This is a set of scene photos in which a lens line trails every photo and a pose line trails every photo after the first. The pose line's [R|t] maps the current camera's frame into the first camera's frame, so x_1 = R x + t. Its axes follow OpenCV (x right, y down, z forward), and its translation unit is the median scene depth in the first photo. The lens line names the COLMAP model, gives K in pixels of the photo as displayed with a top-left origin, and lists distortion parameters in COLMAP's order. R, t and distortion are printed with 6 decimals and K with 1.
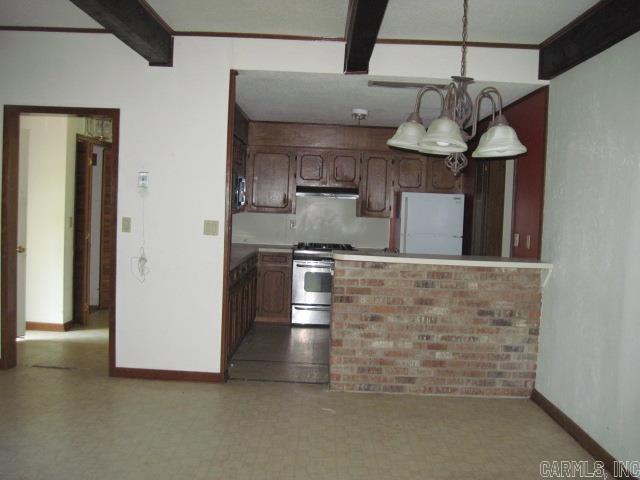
lens RADIAL K [[646.4, 0, 320.0], [0, 646.4, 240.0], [0, 0, 1]] dist [0.004903, 0.001136]
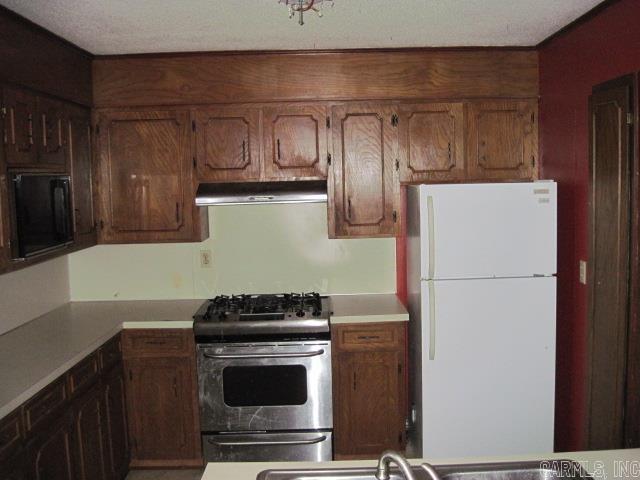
lens RADIAL K [[651.7, 0, 320.0], [0, 651.7, 240.0], [0, 0, 1]] dist [-0.035955, -0.002275]
pose [[0.997702, -0.066137, -0.014744, 0.058962], [0.066682, 0.996963, 0.040238, -0.055358], [0.012037, -0.041129, 0.999081, 0.512542]]
